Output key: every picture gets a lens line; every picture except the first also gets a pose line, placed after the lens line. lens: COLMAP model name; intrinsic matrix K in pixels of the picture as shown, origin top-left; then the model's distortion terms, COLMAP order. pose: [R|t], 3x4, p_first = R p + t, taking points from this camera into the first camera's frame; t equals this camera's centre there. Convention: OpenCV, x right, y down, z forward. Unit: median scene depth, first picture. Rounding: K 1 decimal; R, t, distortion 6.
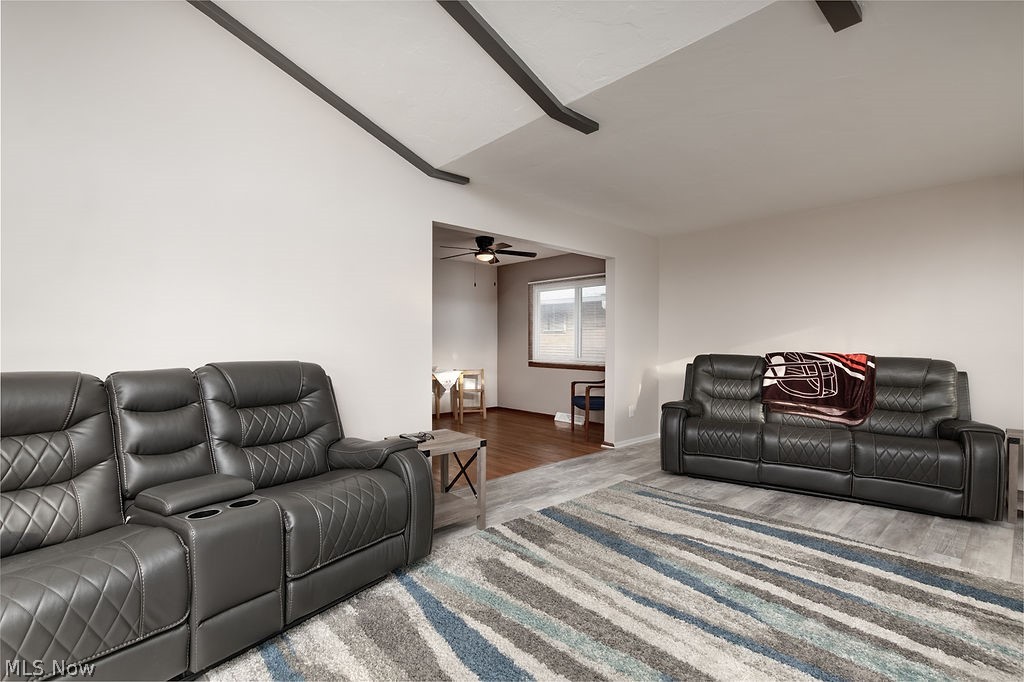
lens RADIAL K [[461.5, 0, 512.0], [0, 461.5, 341.0], [0, 0, 1]] dist [0.003632, 0.000391]
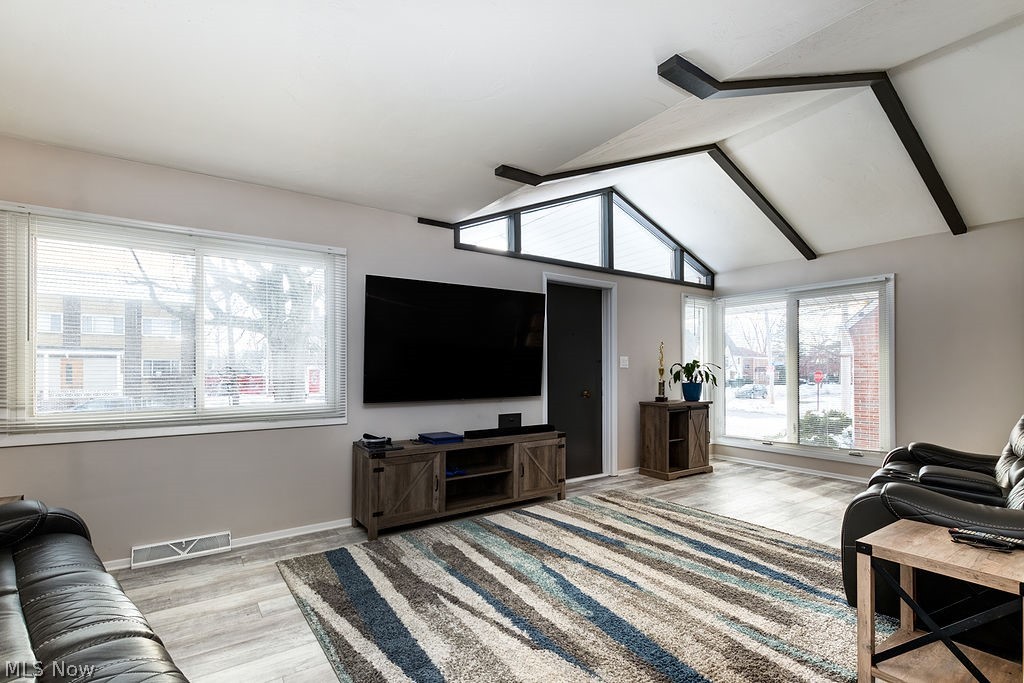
lens RADIAL K [[472.9, 0, 511.9], [0, 472.9, 365.9], [0, 0, 1]] dist [0.001561, 0.000459]
pose [[-0.991172, -0.002579, 0.132558, 0.270103], [-0.003336, 0.999979, -0.005492, -0.002928], [-0.132541, -0.005886, -0.991160, 1.510702]]
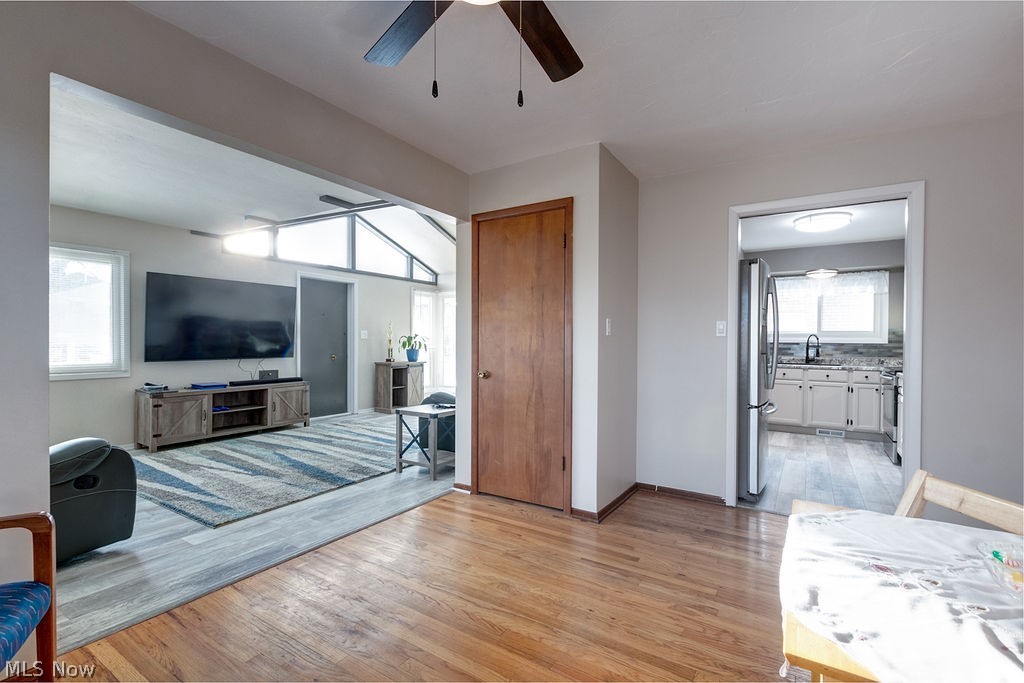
lens RADIAL K [[461.5, 0, 512.0], [0, 461.5, 341.5], [0, 0, 1]] dist [0.003632, 0.000391]
pose [[-0.967016, -0.010059, -0.254517, -0.033638], [-0.010944, 0.999938, 0.002063, -0.005013], [0.254481, 0.004780, -0.967066, 2.269926]]
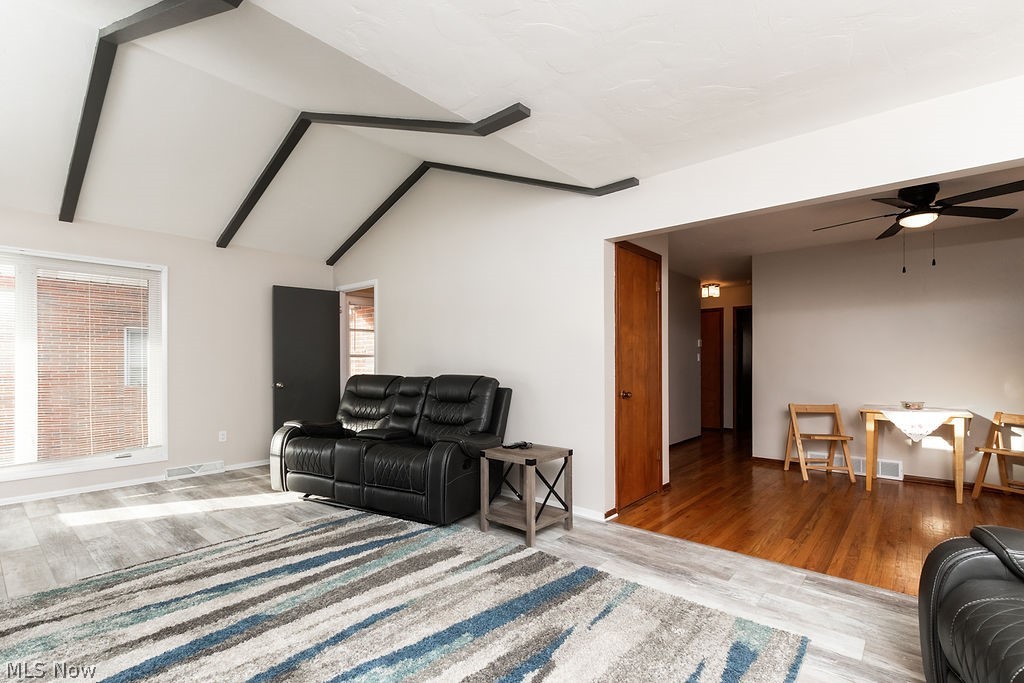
lens RADIAL K [[472.9, 0, 511.9], [0, 472.9, 365.9], [0, 0, 1]] dist [0.001561, 0.000459]
pose [[0.116396, 0.000242, -0.993203, 0.876178], [-0.000725, 1.000000, 0.000159, 0.010599], [0.993203, 0.000701, 0.116396, 0.767827]]
